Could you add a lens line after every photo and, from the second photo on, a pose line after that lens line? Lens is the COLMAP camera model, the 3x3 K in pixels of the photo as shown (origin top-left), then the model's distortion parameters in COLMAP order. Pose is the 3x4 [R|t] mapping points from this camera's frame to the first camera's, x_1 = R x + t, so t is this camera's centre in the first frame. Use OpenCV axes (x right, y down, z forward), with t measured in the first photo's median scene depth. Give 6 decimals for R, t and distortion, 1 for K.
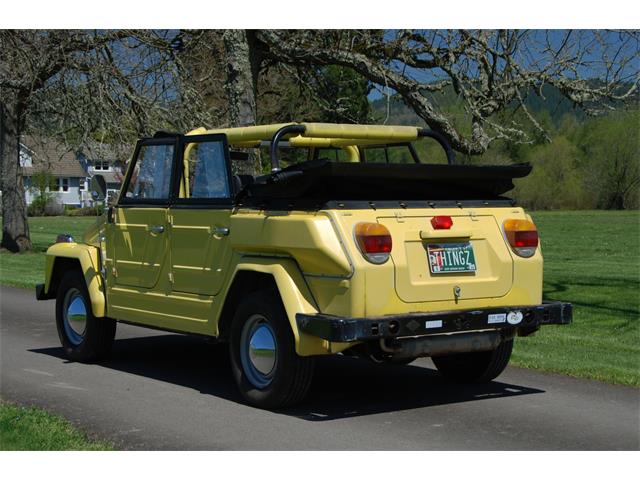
lens RADIAL K [[1260.0, 0, 350.9], [0, 1260.0, 266.6], [0, 0, 1]] dist [0.180480, 0.000000]
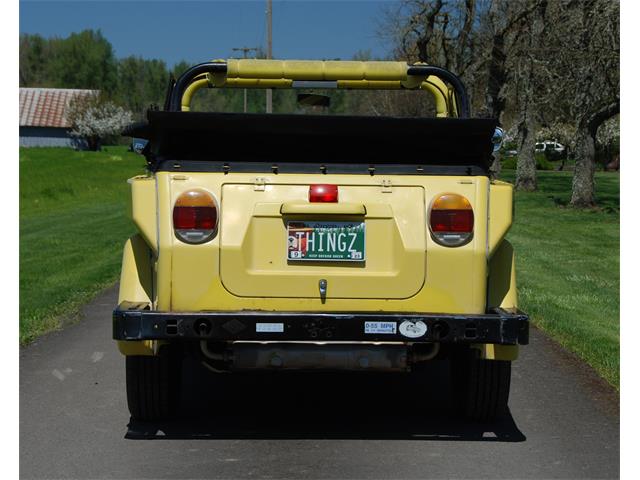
lens RADIAL K [[1716.7, 0, 320.0], [0, 1716.7, 245.3], [0, 0, 1]] dist [0.465975, 0.000000]
pose [[0.830241, 0.050341, -0.555127, 0.615104], [-0.048129, 0.998668, 0.018581, -0.022426], [0.555323, 0.011291, 0.831558, 0.148830]]
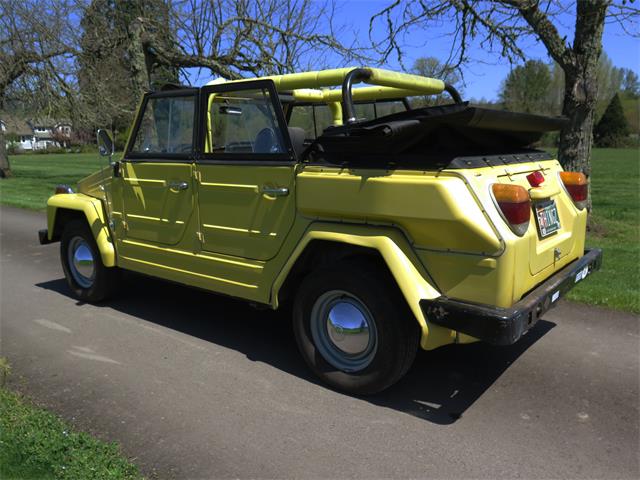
lens RADIAL K [[537.5, 0, 320.9], [0, 537.5, 246.0], [0, 0, 1]] dist [-0.035706, 0.024083]
pose [[0.960718, -0.059334, 0.271110, -0.181495], [0.021986, 0.990080, 0.138774, -0.042720], [-0.276655, -0.127362, 0.952492, 0.642506]]
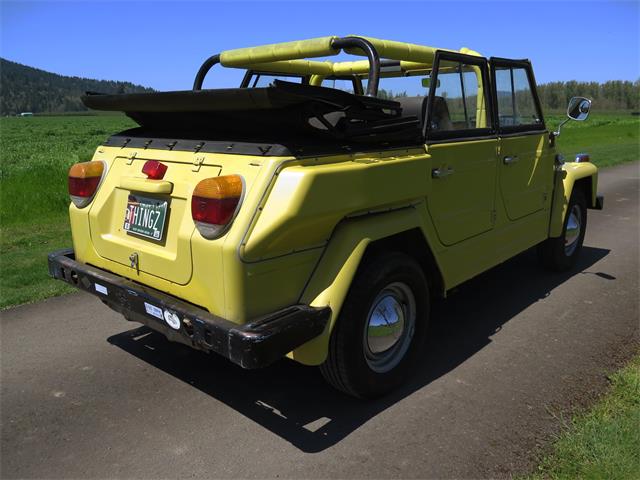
lens RADIAL K [[537.5, 0, 319.2], [0, 537.5, 242.5], [0, 0, 1]] dist [-0.035706, 0.024083]
pose [[0.219865, 0.230186, -0.947984, 0.404300], [-0.043790, 0.973112, 0.226131, -0.068139], [0.974547, -0.008206, 0.224033, 0.990687]]
